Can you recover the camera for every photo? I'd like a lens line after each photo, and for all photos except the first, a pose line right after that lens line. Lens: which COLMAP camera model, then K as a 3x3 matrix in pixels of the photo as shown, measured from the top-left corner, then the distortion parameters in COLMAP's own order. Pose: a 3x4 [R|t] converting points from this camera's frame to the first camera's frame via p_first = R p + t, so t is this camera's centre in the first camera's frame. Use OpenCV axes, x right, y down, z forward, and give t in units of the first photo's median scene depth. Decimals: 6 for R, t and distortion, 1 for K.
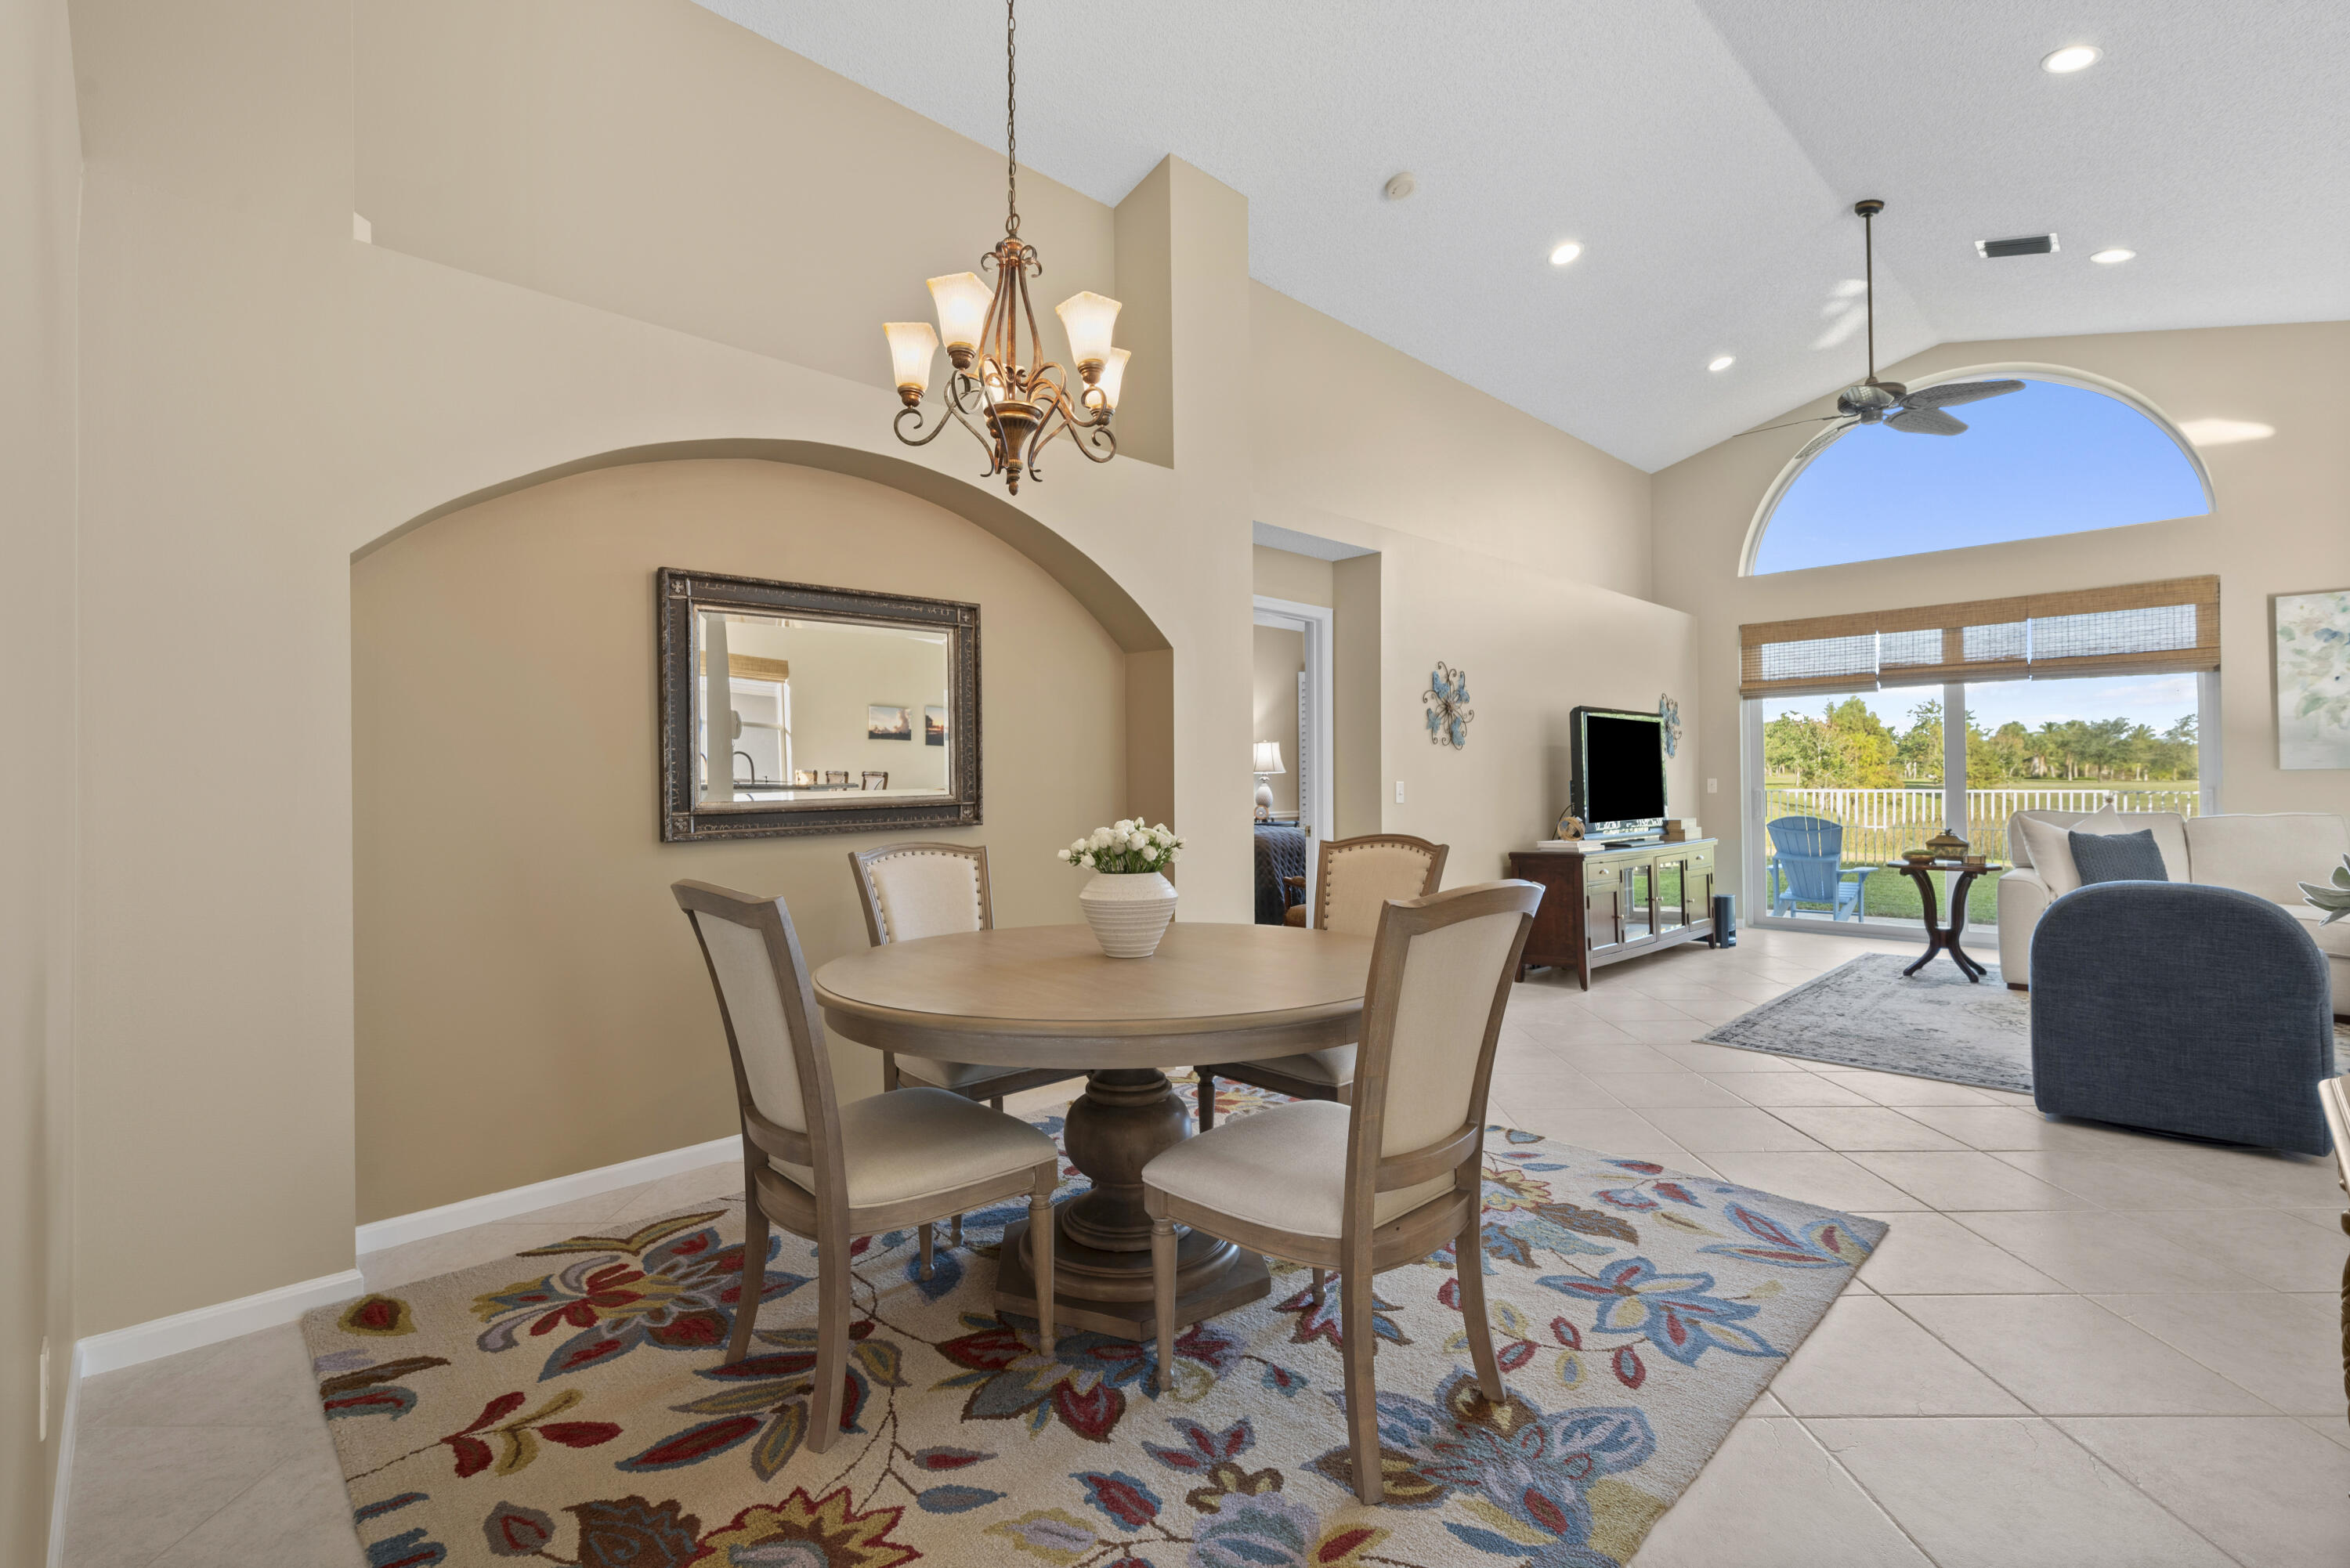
lens RADIAL K [[1057.3, 0, 1174.7], [0, 1057.3, 770.4], [0, 0, 1]] dist [-0.000079, 0.000171]
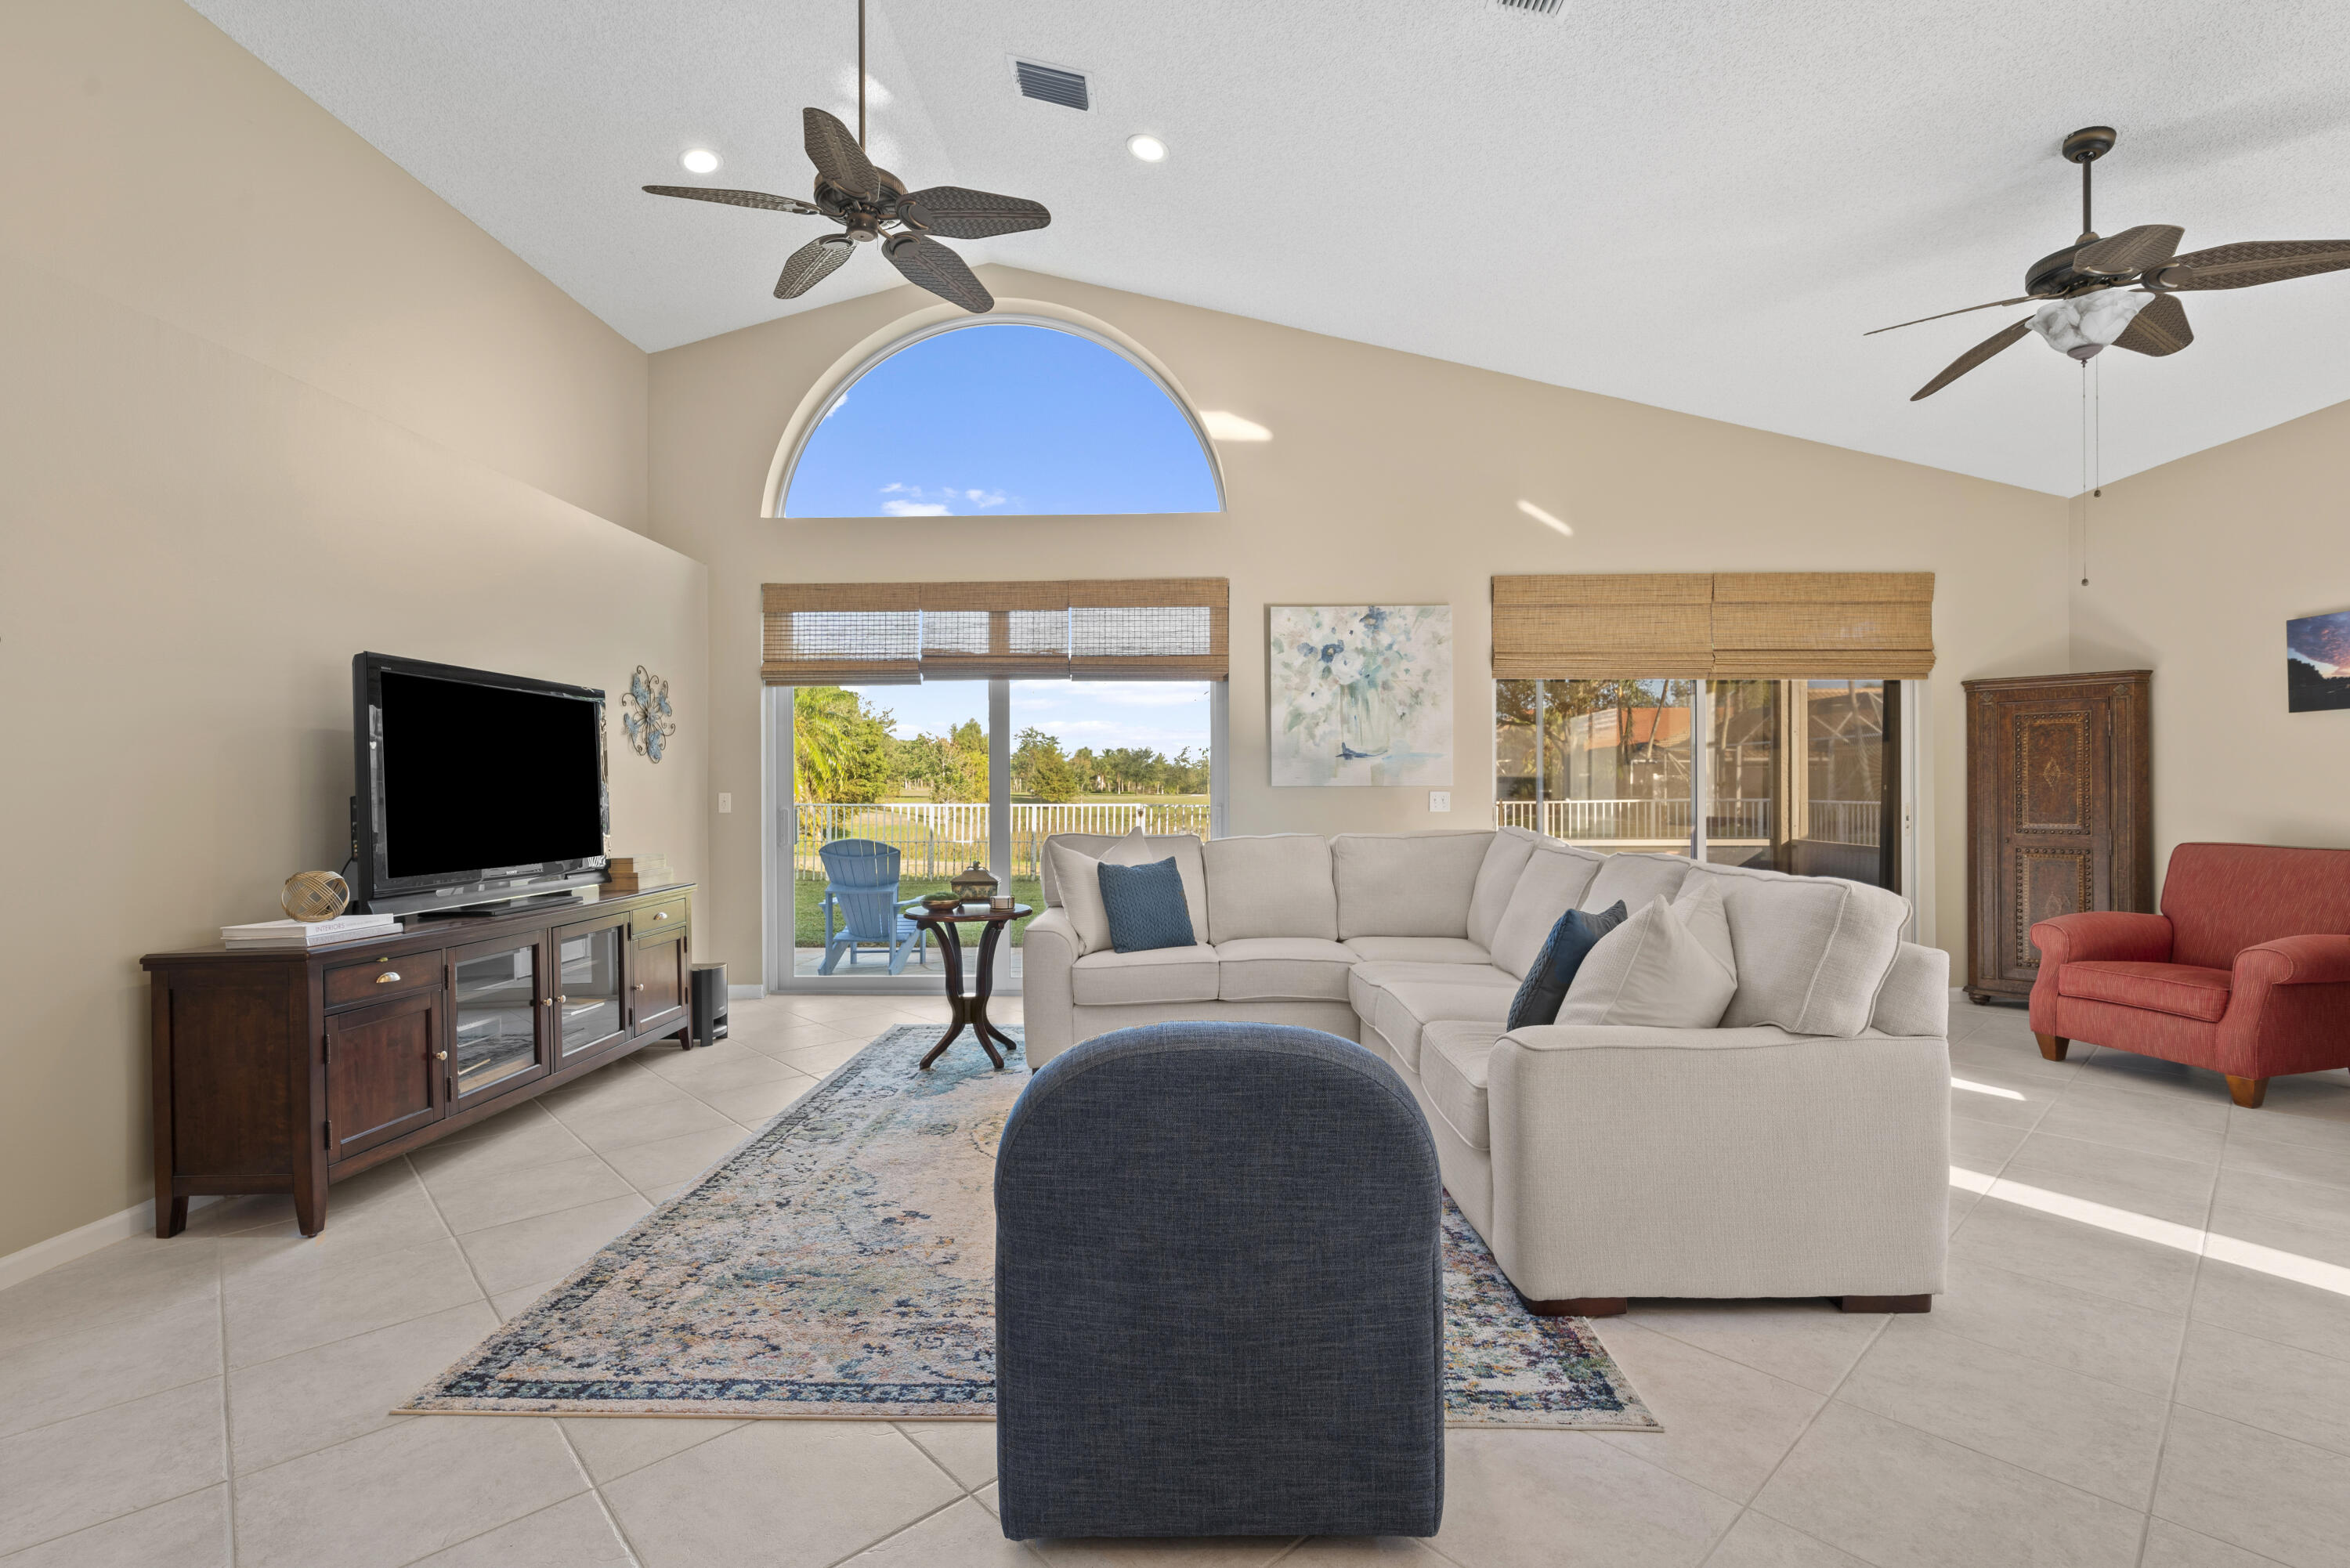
lens RADIAL K [[1041.2, 0, 1182.0], [0, 1041.2, 789.5], [0, 0, 1]] dist [-0.001400, -0.000305]
pose [[0.723316, 0.005523, 0.690495, 0.297331], [-0.009908, 0.999948, 0.002381, 0.000511], [-0.690446, -0.008564, 0.723333, 0.332168]]
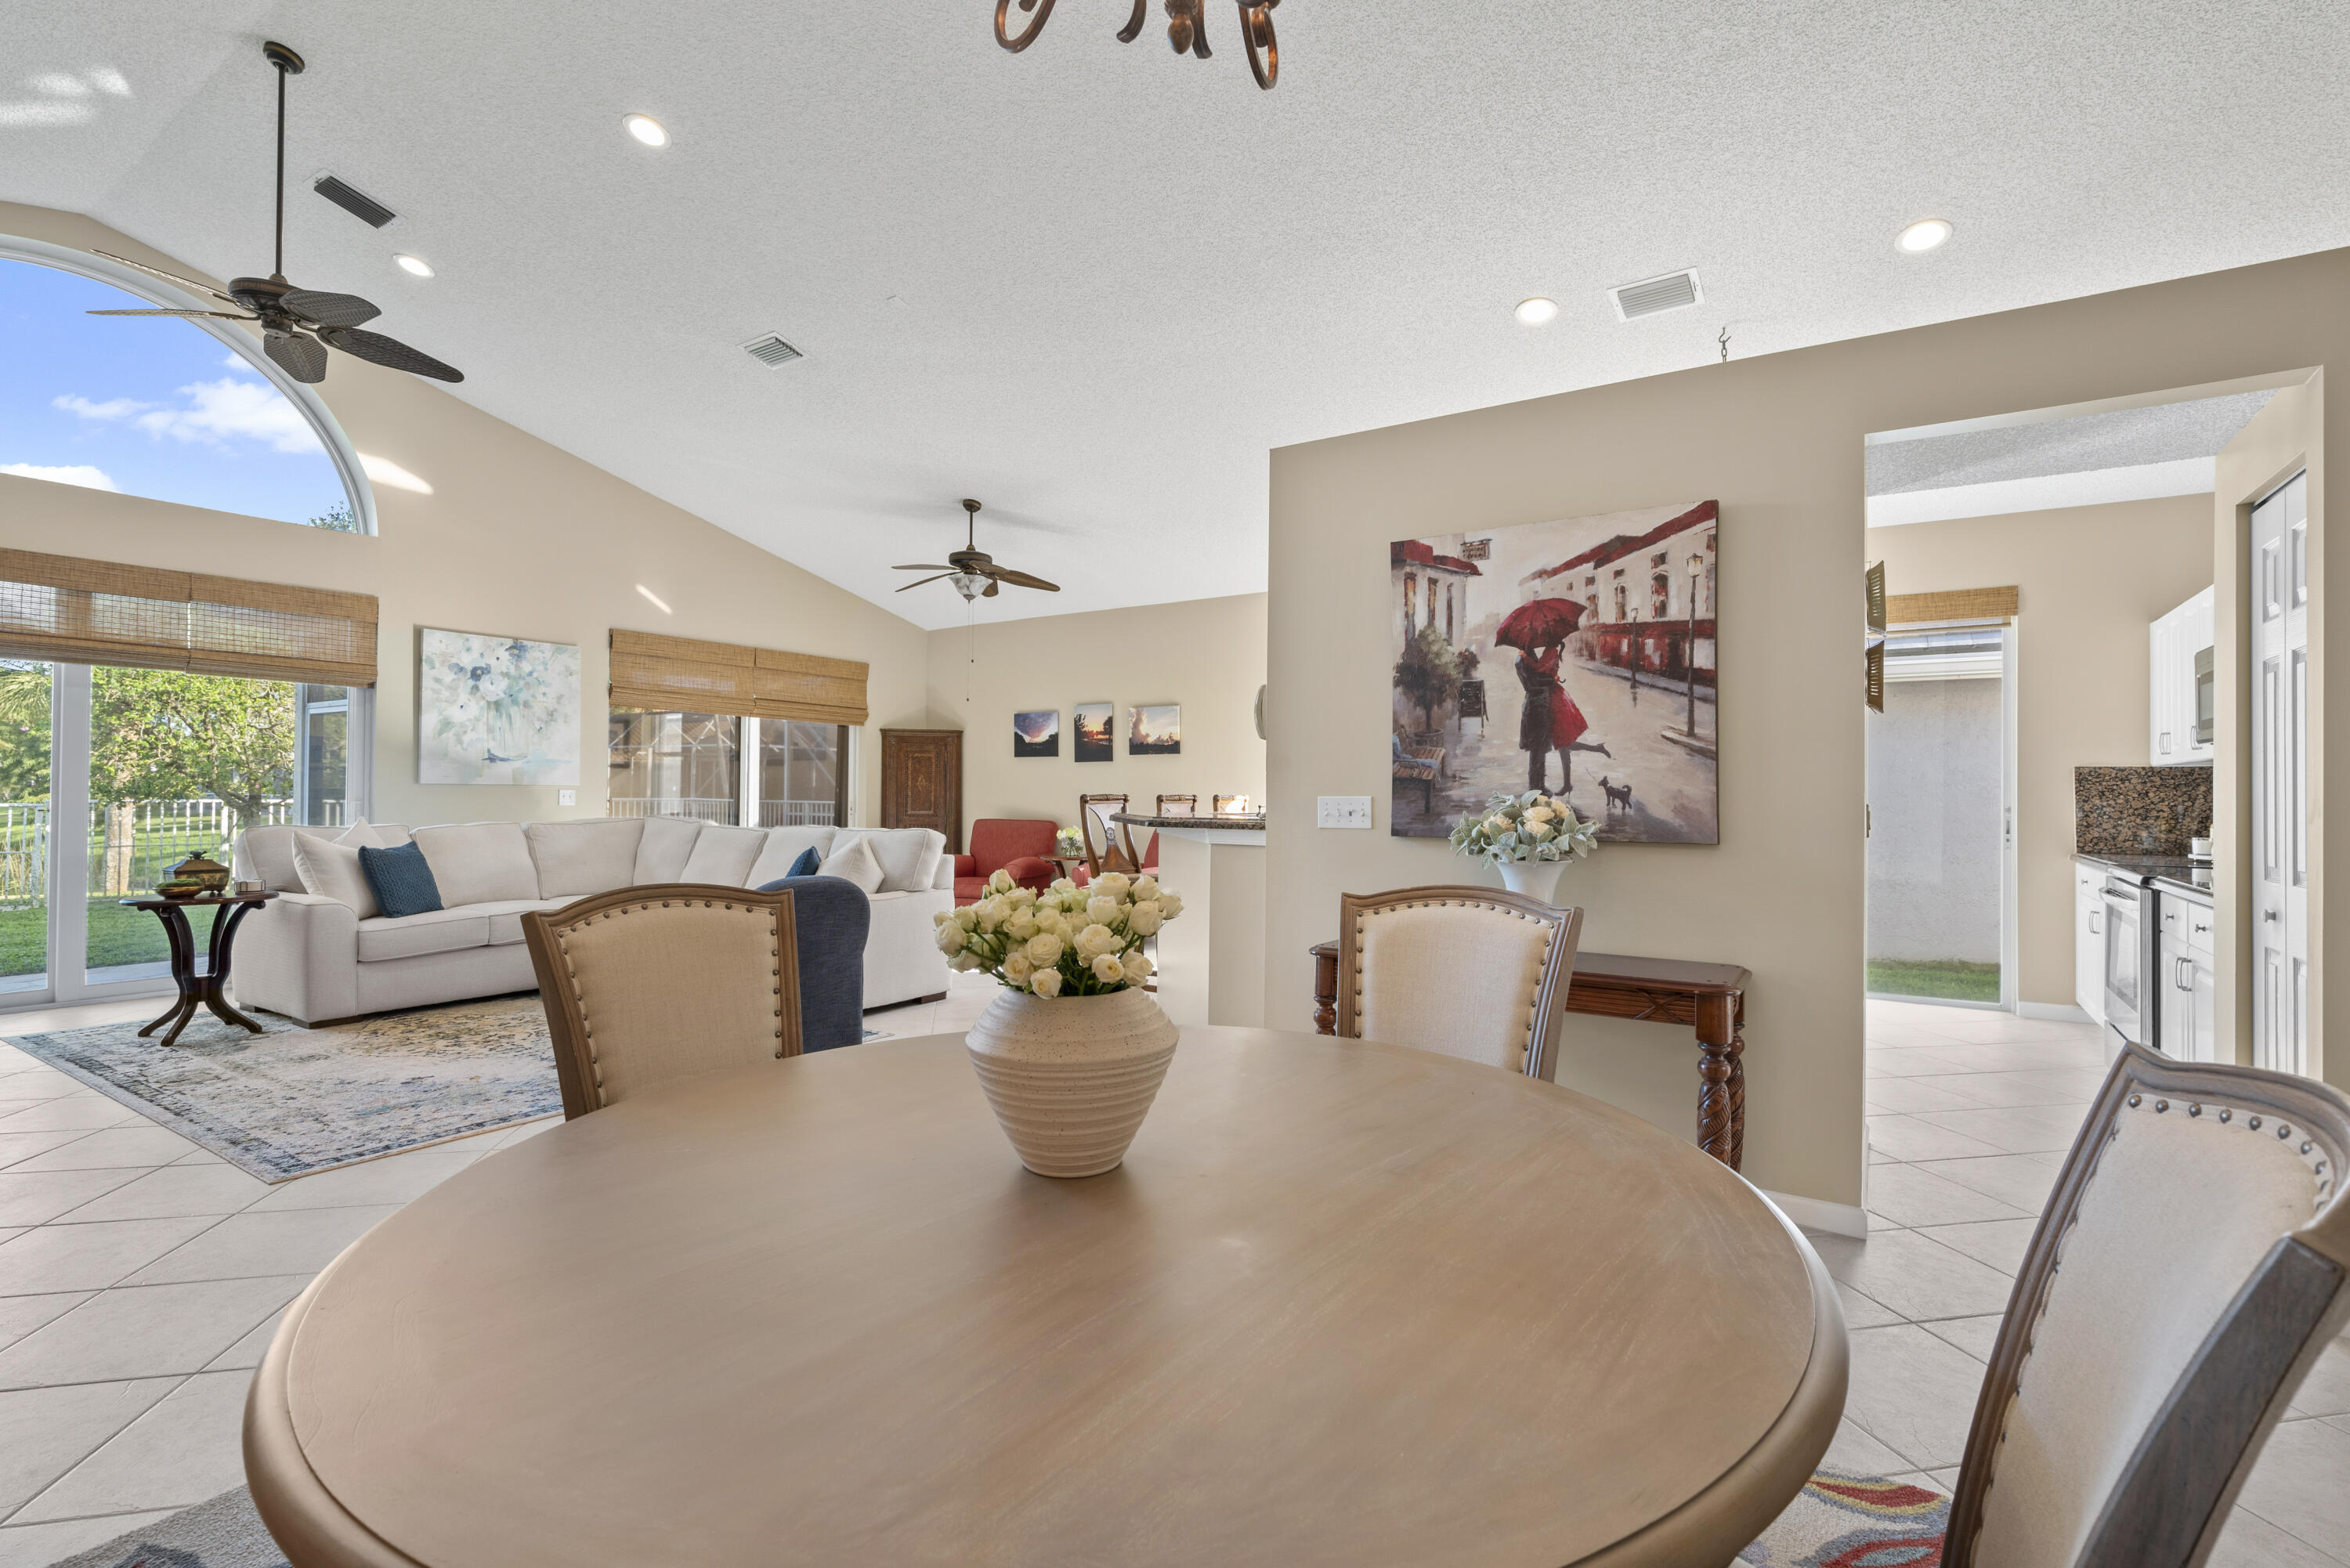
lens RADIAL K [[1057.3, 0, 1174.7], [0, 1057.3, 770.4], [0, 0, 1]] dist [-0.000079, 0.000171]
pose [[-0.207989, 0.028104, 0.977727, -0.183095], [-0.016389, 0.999347, -0.032212, 0.007209], [-0.977994, -0.022724, -0.207393, 0.408201]]
